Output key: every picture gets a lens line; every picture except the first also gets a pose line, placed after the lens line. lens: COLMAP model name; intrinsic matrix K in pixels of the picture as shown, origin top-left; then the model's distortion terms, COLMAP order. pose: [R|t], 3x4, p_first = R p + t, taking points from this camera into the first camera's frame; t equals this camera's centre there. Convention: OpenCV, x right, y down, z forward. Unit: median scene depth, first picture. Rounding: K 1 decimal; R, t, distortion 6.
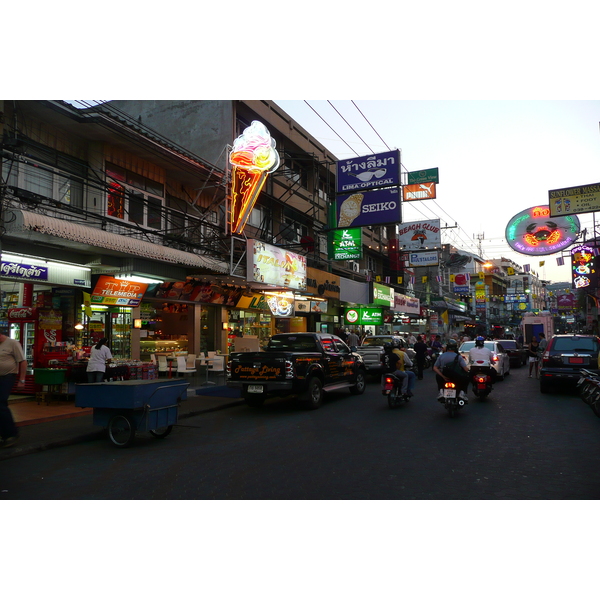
lens RADIAL K [[509.9, 0, 300.1], [0, 509.9, 299.3], [0, 0, 1]] dist [-0.025896, 0.015411]
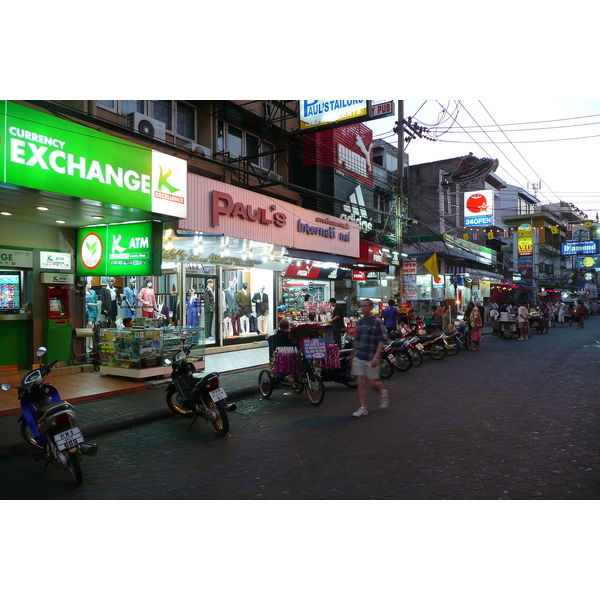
lens RADIAL K [[509.9, 0, 299.9], [0, 509.9, 300.4], [0, 0, 1]] dist [-0.025896, 0.015411]
pose [[0.995119, 0.002482, -0.098649, 0.119605], [0.004384, 0.997585, 0.069325, 0.018654], [0.098583, -0.069419, 0.992705, 0.284298]]
